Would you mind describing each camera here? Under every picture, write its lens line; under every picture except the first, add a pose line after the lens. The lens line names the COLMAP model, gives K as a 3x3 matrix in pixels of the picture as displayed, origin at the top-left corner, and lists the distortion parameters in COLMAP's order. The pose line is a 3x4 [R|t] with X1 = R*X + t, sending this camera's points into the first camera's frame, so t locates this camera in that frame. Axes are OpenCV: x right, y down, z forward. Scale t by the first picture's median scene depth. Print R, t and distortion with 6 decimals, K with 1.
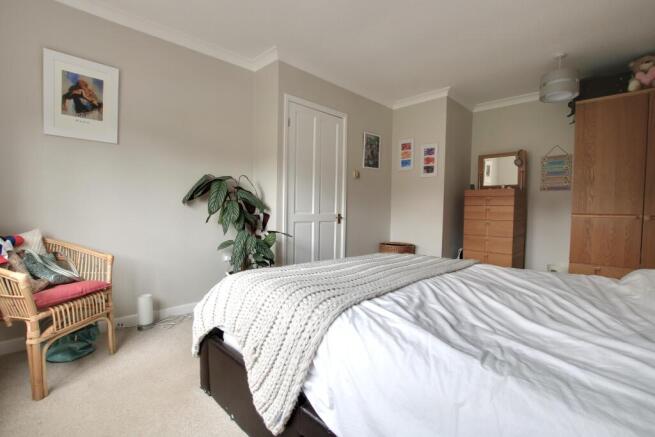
lens RADIAL K [[307.7, 0, 327.5], [0, 307.7, 218.5], [0, 0, 1]] dist [-0.003330, -0.000413]
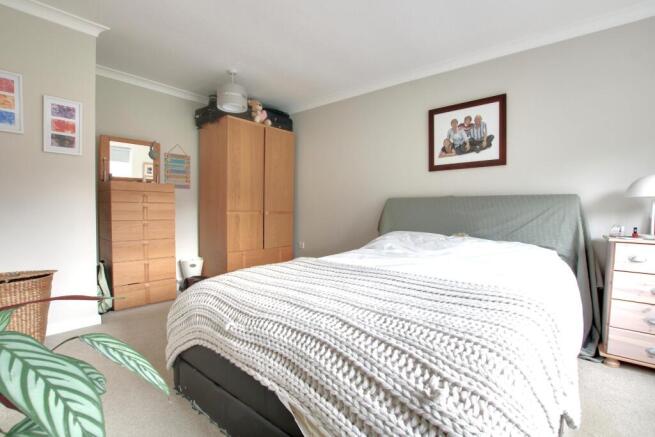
lens RADIAL K [[307.7, 0, 327.5], [0, 307.7, 218.5], [0, 0, 1]] dist [-0.003330, -0.000413]
pose [[-0.054235, -0.043383, 0.997585, -0.309901], [0.026757, 0.998634, 0.044883, -0.022066], [-0.998170, 0.029126, -0.053000, 0.533737]]
